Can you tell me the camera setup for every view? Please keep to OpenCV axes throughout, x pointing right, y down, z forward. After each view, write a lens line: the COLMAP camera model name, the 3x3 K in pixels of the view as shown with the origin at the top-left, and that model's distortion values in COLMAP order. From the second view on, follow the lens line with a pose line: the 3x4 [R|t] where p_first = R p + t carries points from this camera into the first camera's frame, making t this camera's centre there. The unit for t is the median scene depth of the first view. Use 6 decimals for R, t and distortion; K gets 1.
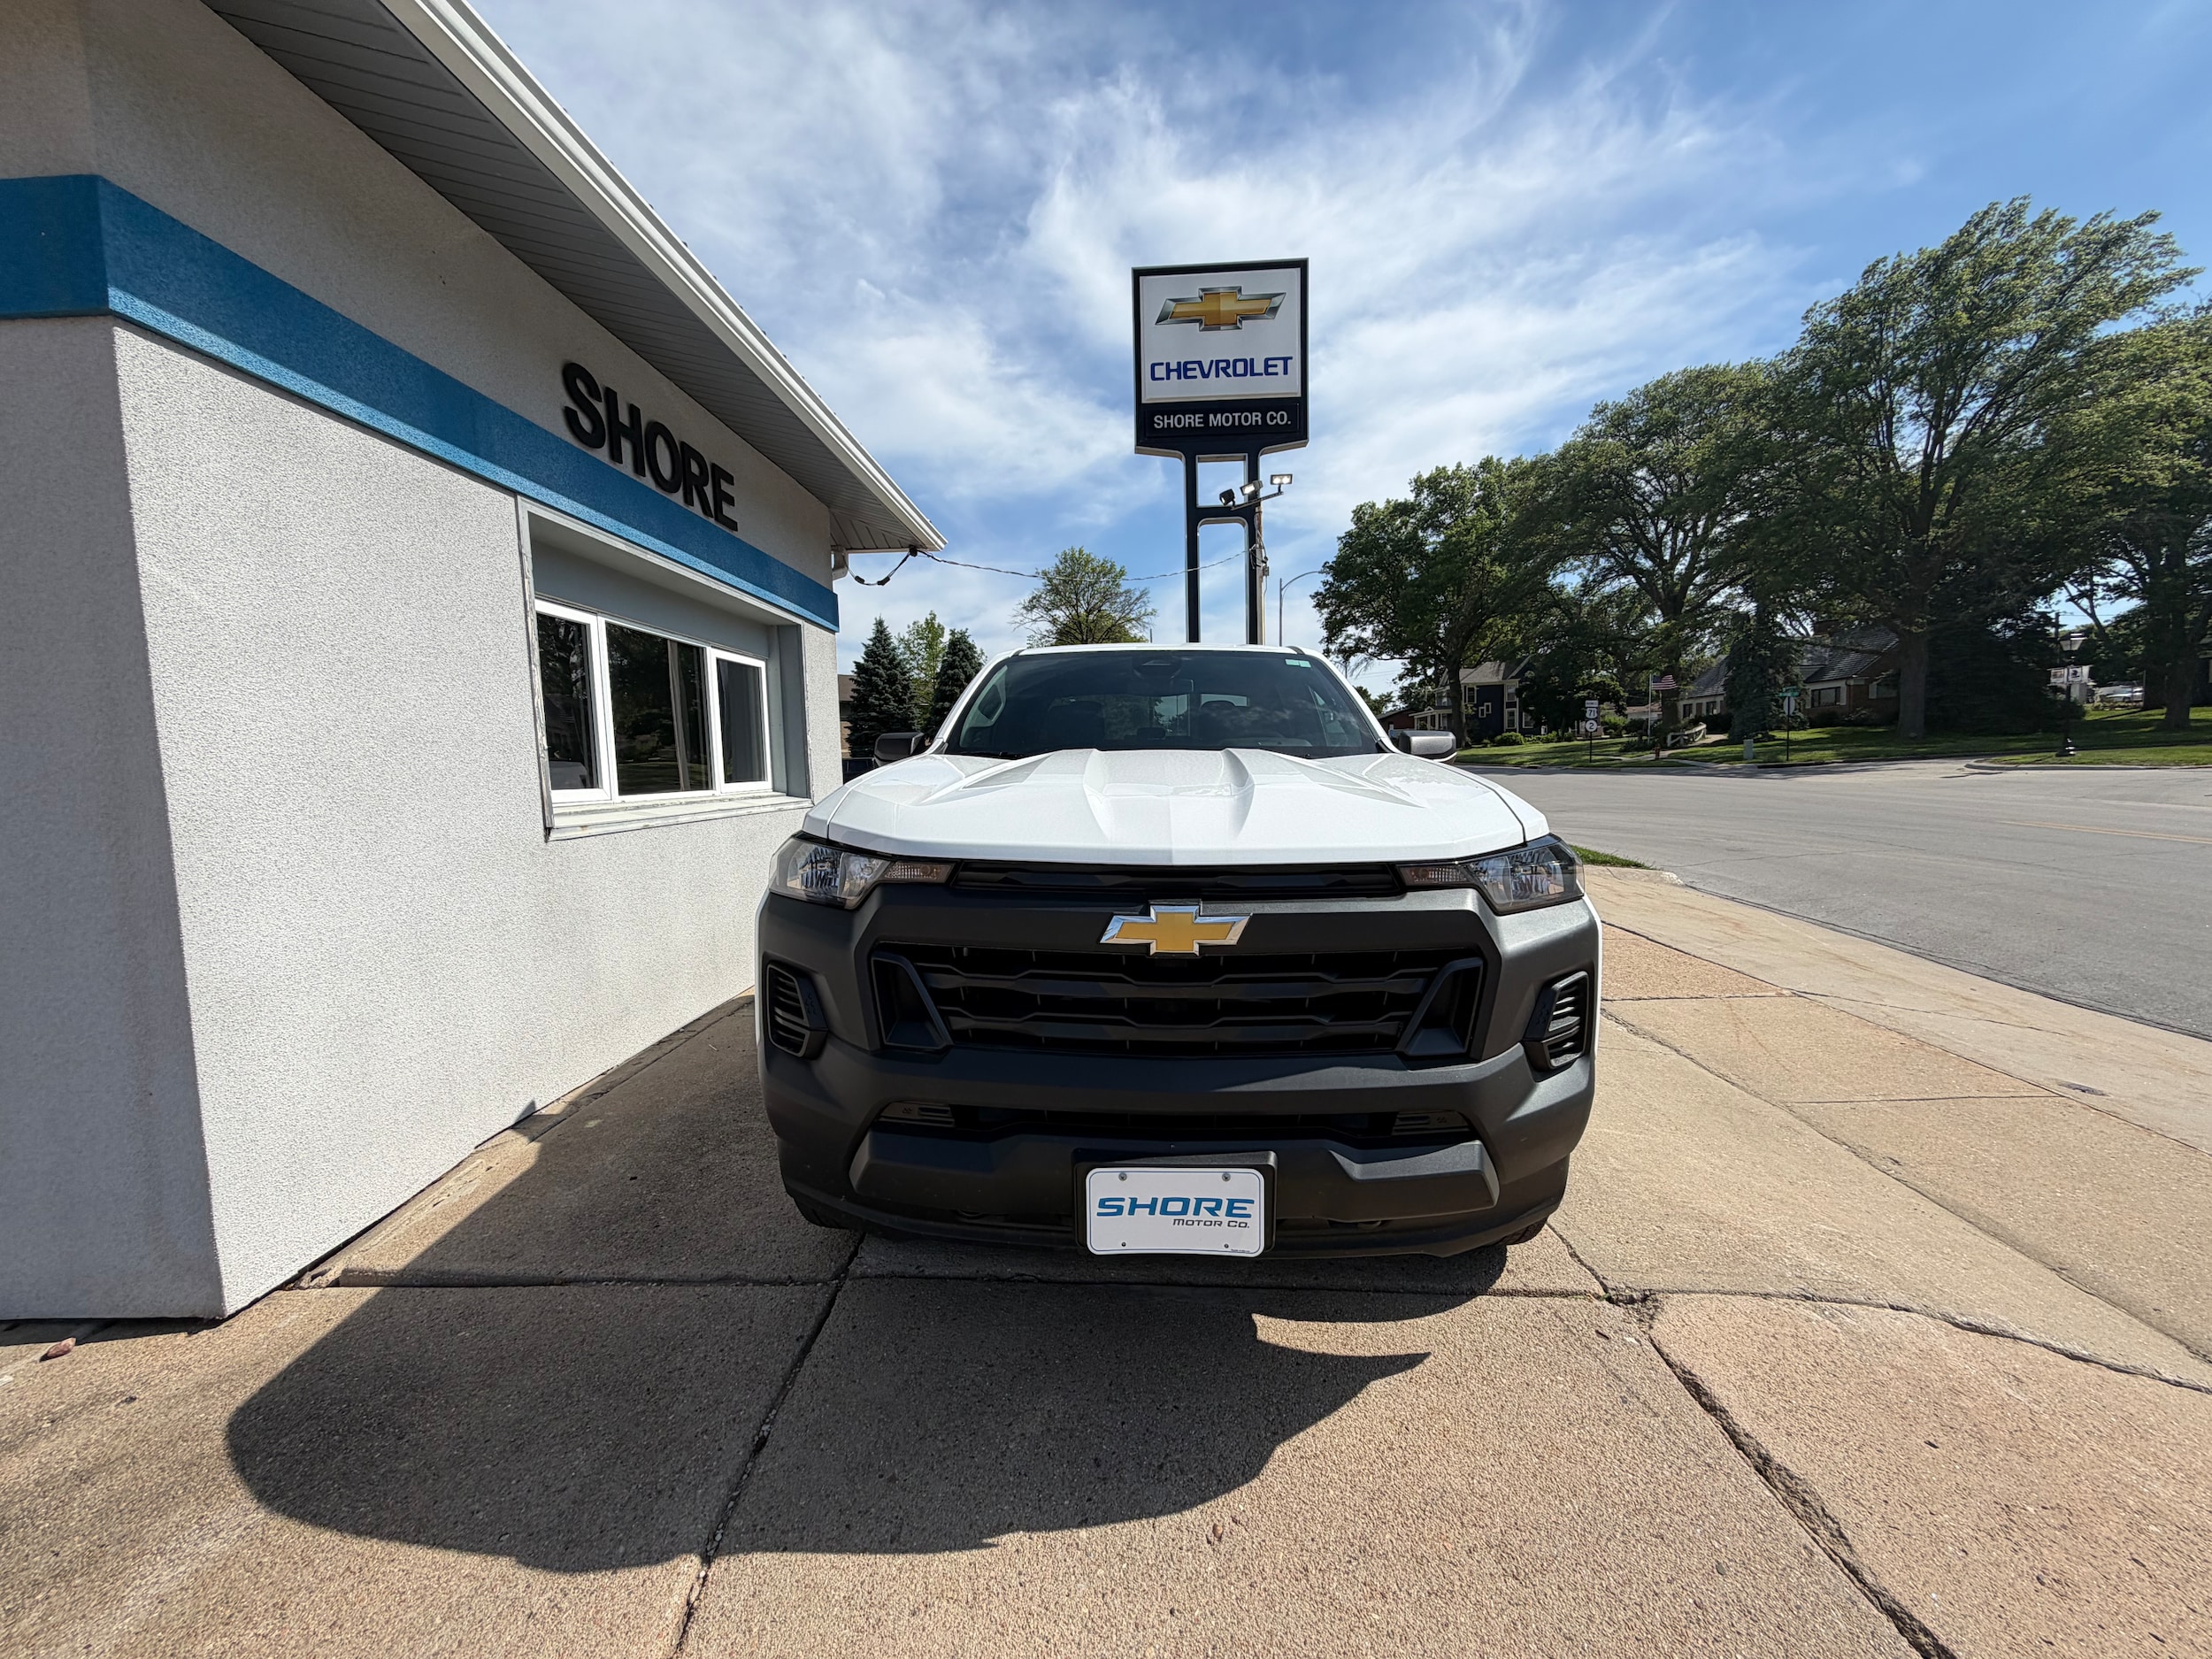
lens RADIAL K [[880.8, 0, 1102.2], [0, 880.8, 833.1], [0, 0, 1]] dist [0.004549, -0.001589]
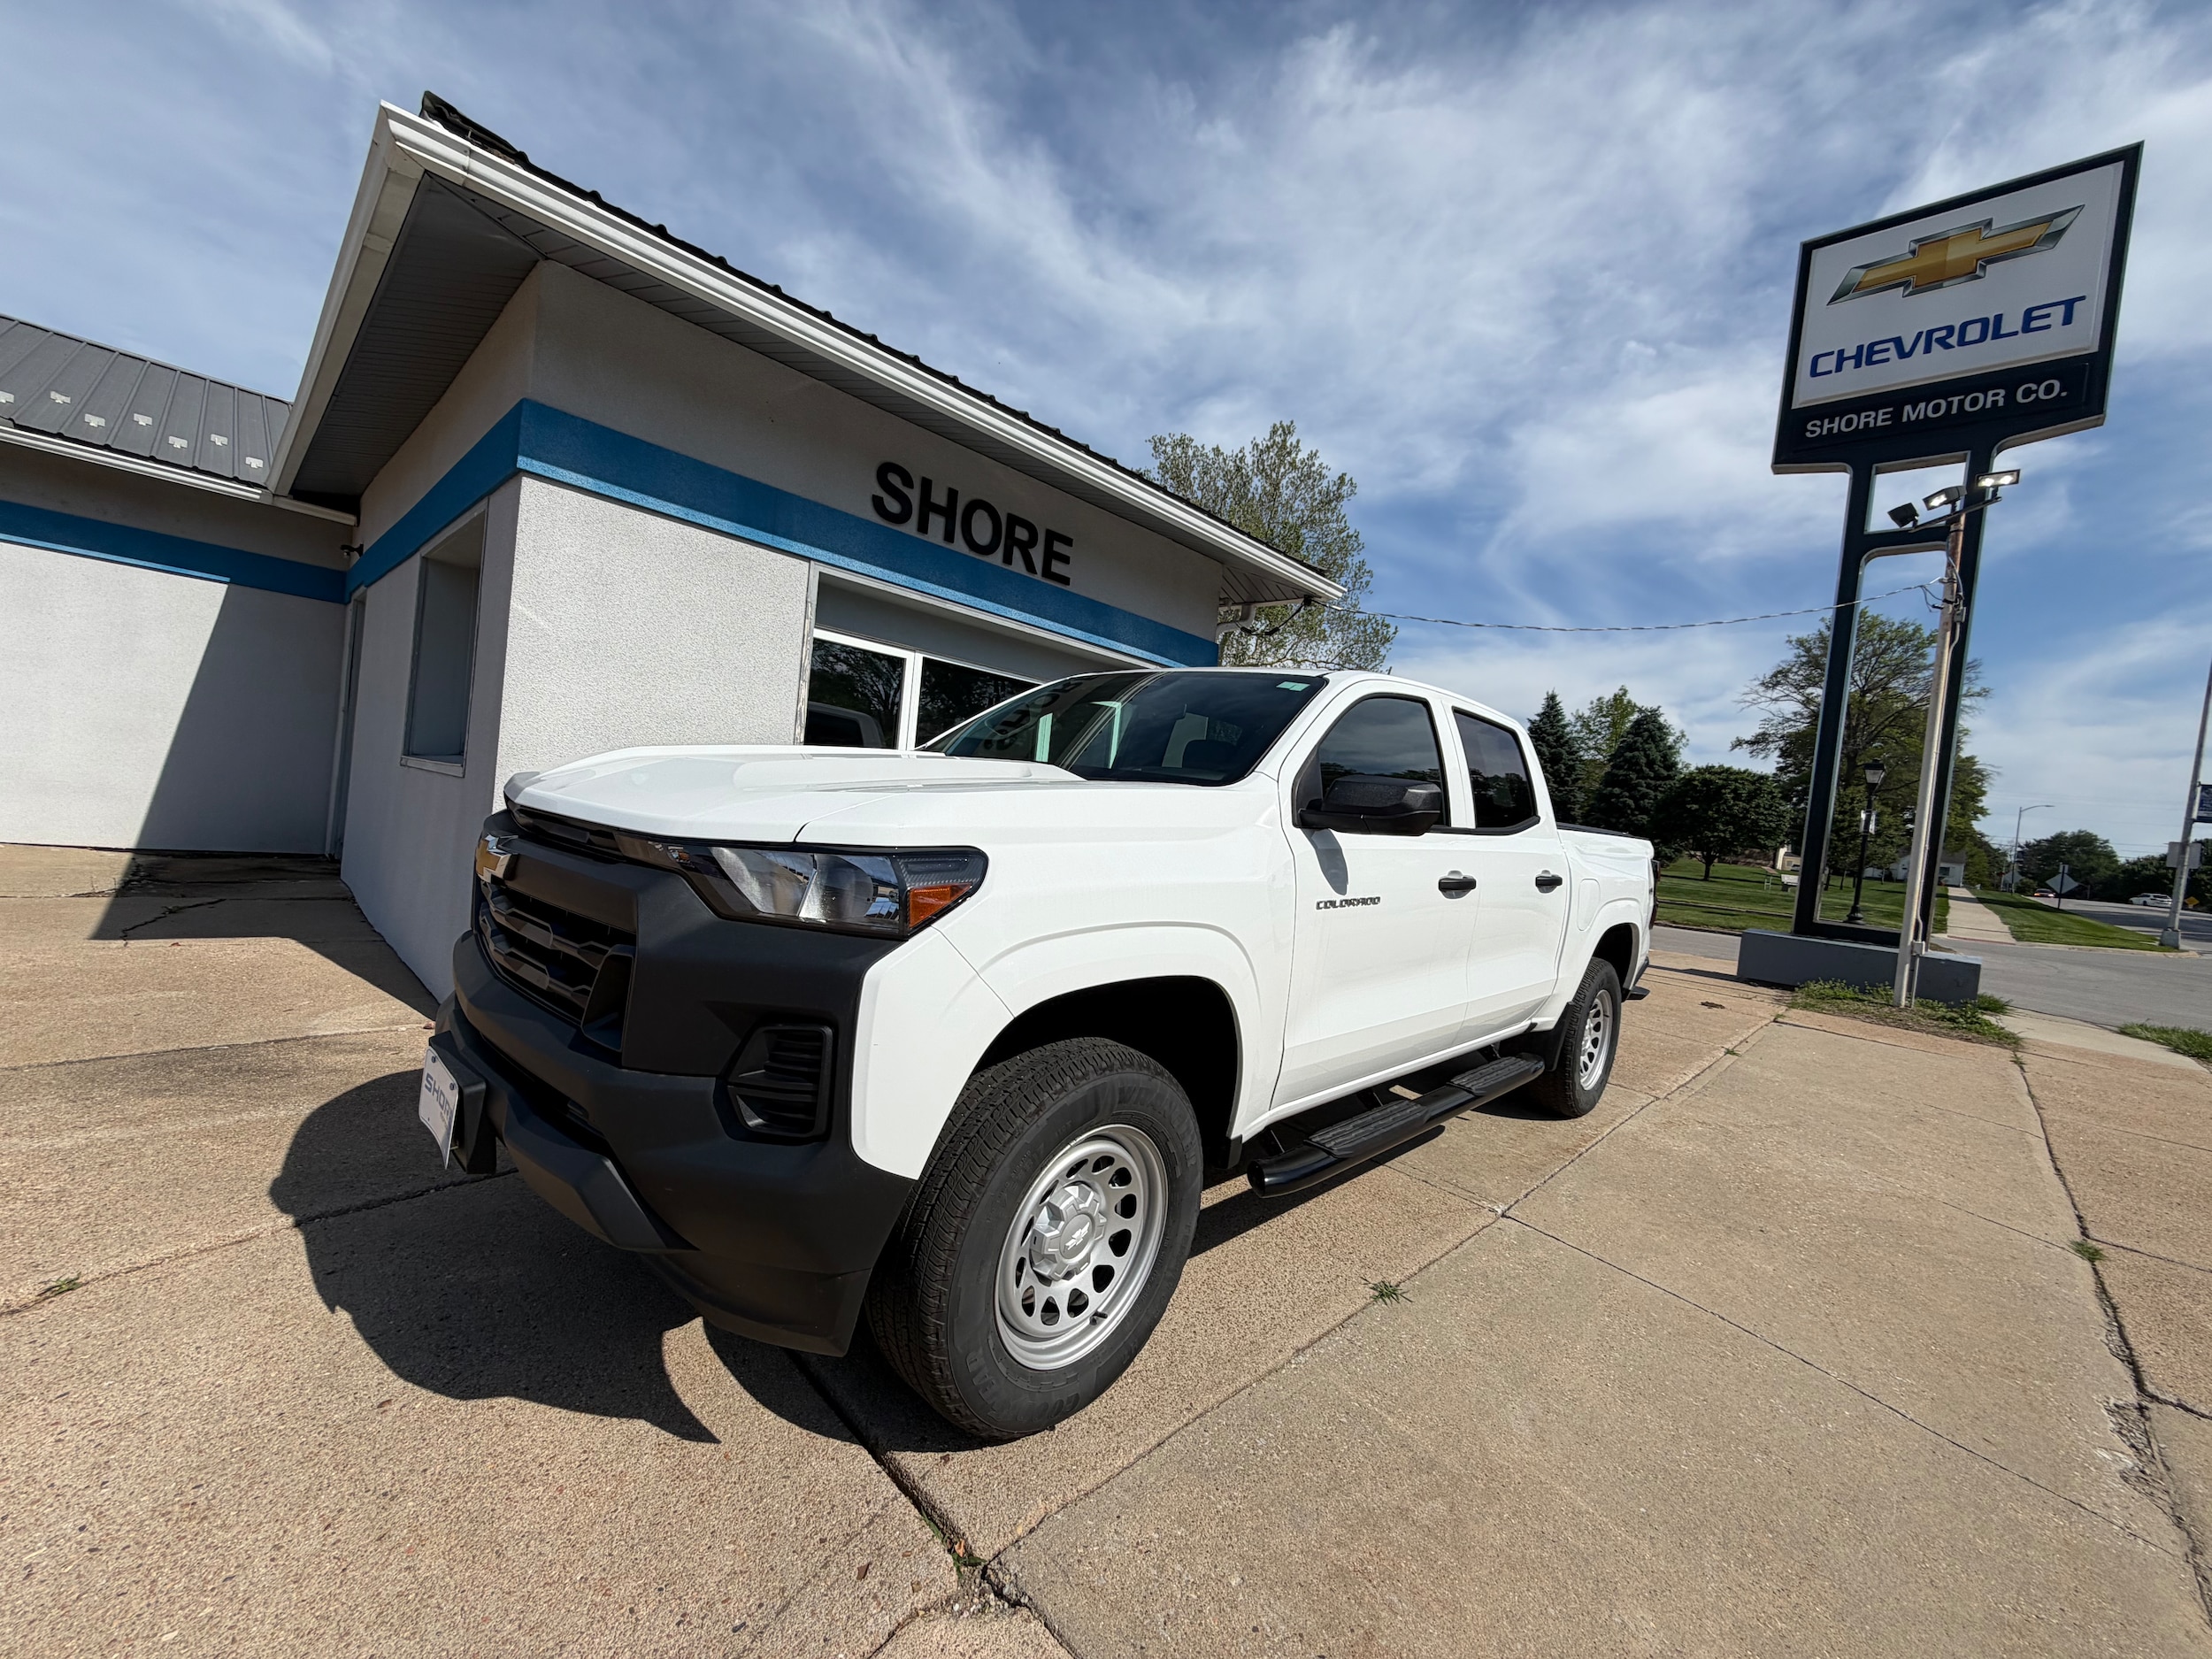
lens RADIAL K [[880.8, 0, 1103.4], [0, 880.8, 833.4], [0, 0, 1]] dist [0.004549, -0.001589]
pose [[0.737724, 0.122506, -0.663894, 0.160009], [-0.176435, 0.984206, -0.014443, -0.004618], [0.651639, 0.127789, 0.747687, 0.076104]]
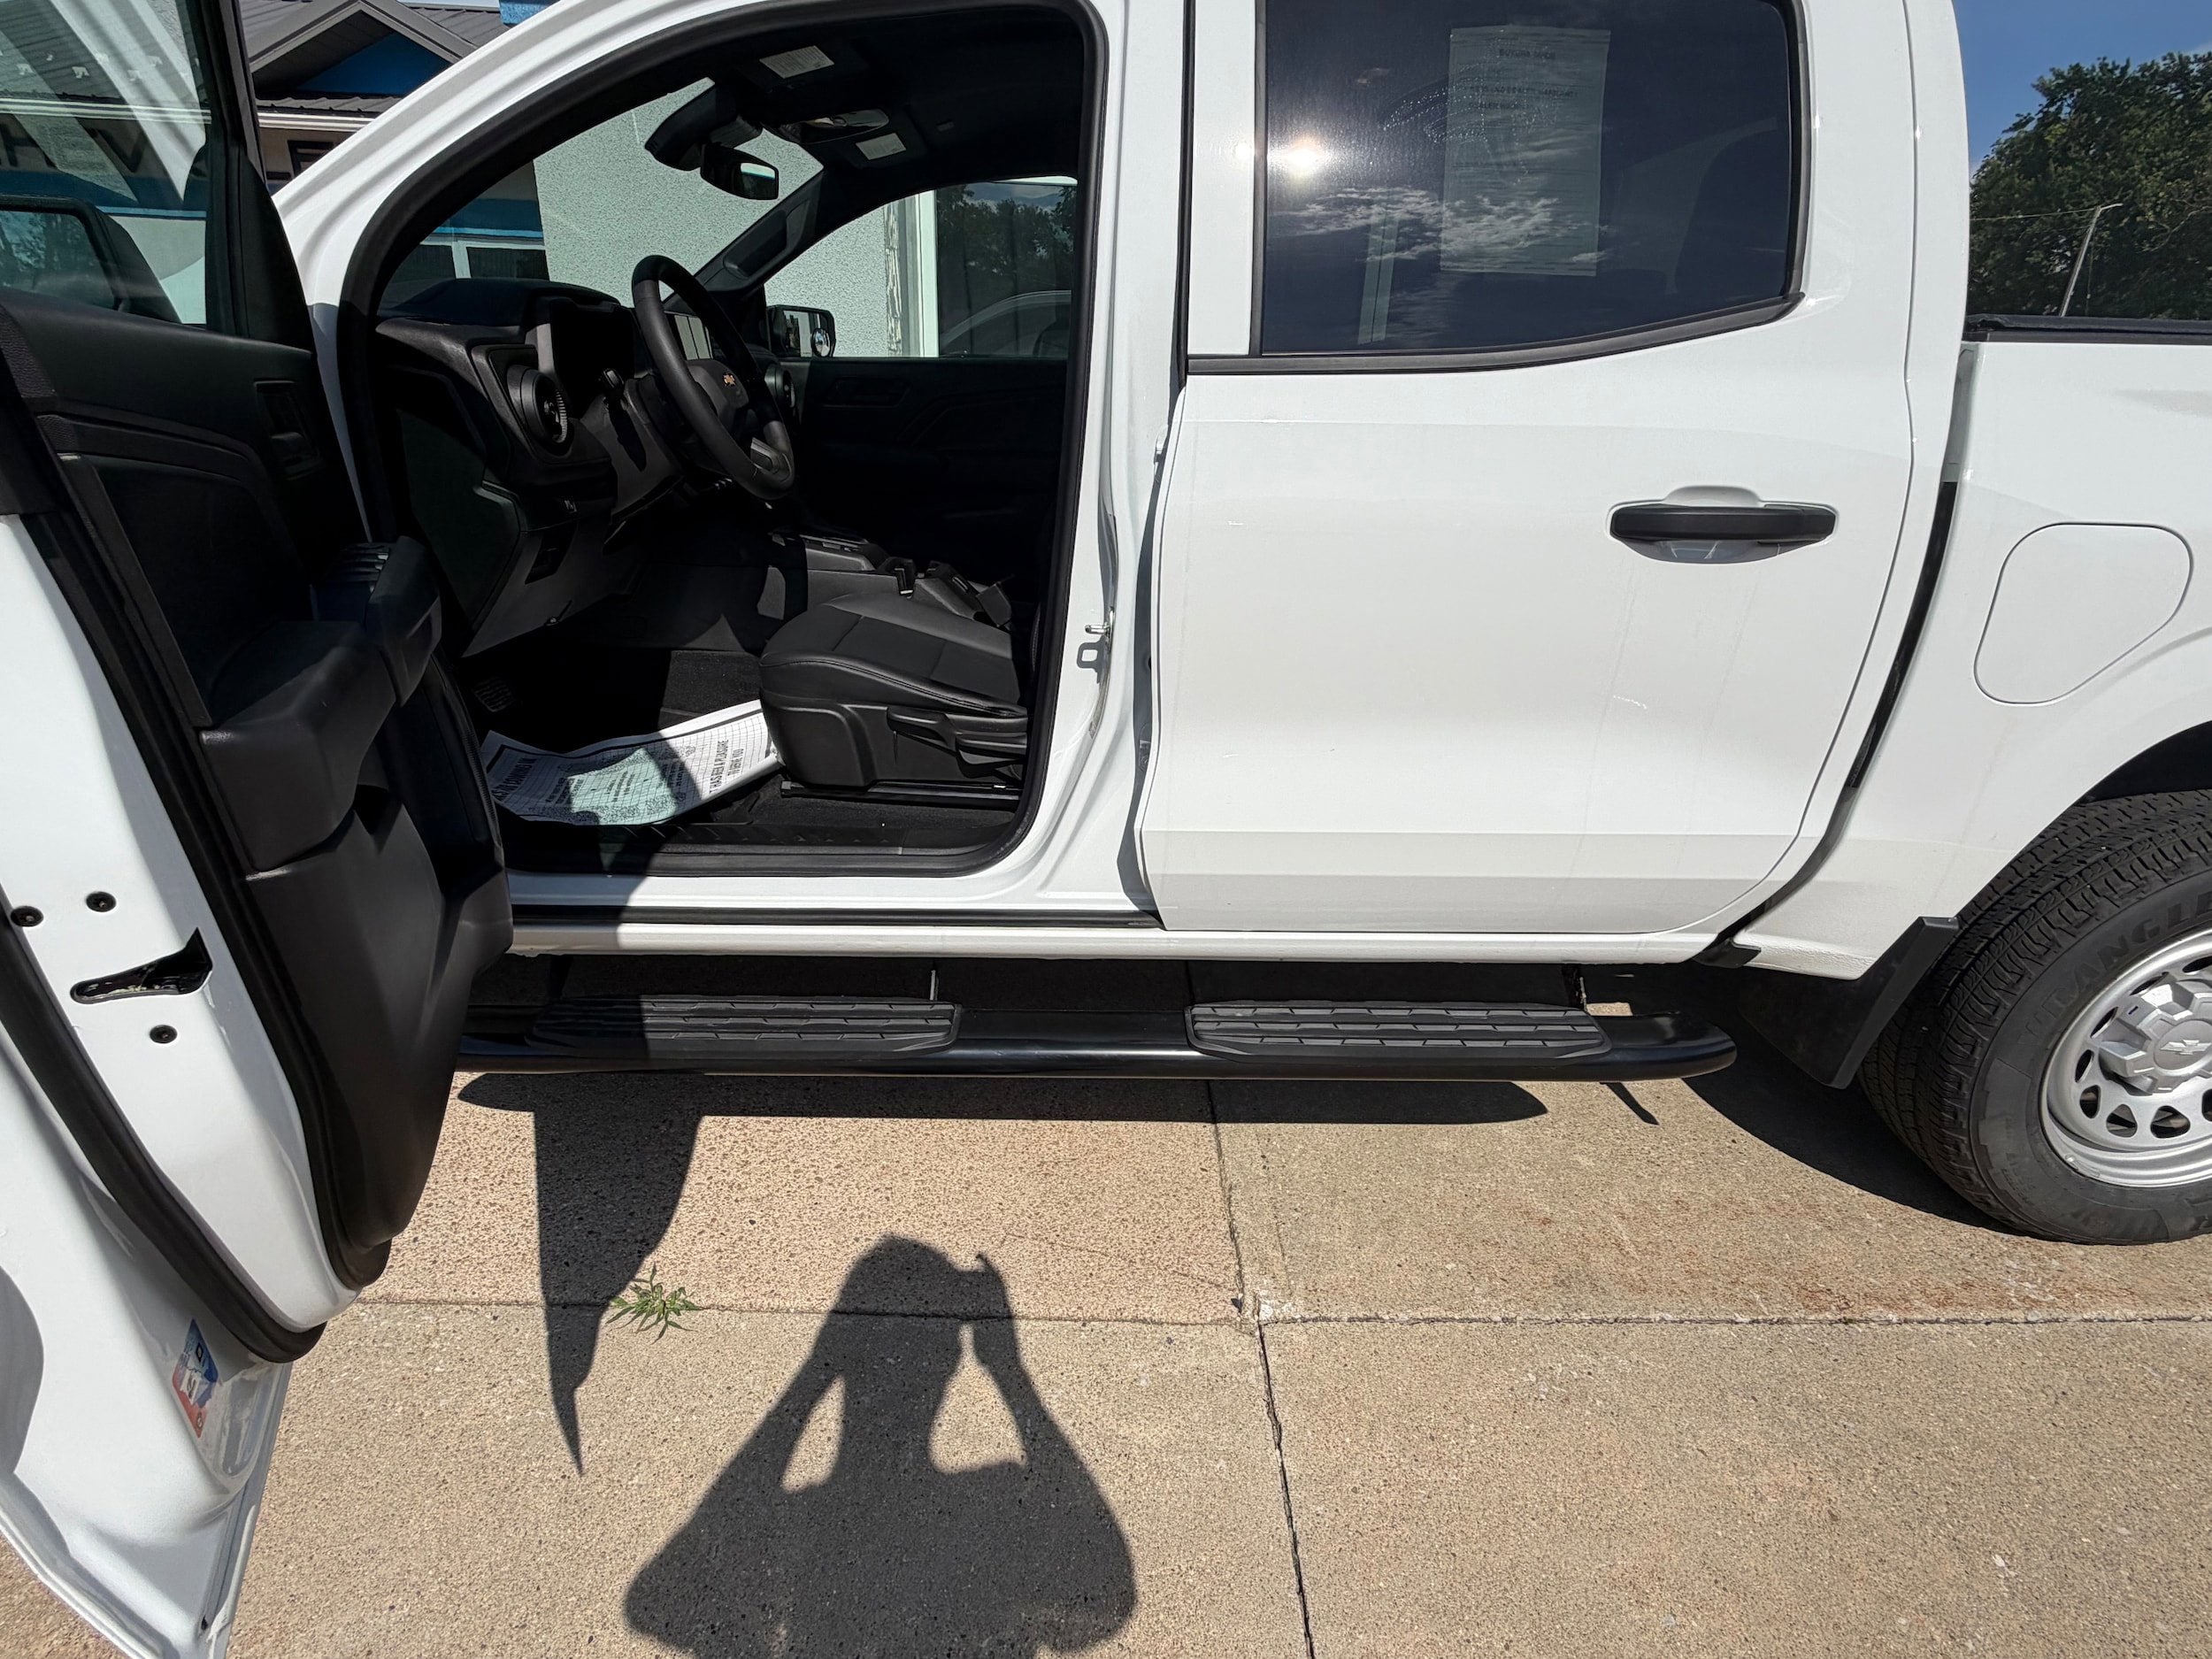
lens RADIAL K [[1062.7, 0, 1105.5], [0, 1062.7, 827.9], [0, 0, 1]] dist [0.001853, -0.001068]
pose [[0.053151, 0.400405, -0.914795, 0.181768], [-0.118040, 0.912187, 0.392405, -0.023400], [0.991585, 0.087126, 0.095747, 0.293245]]
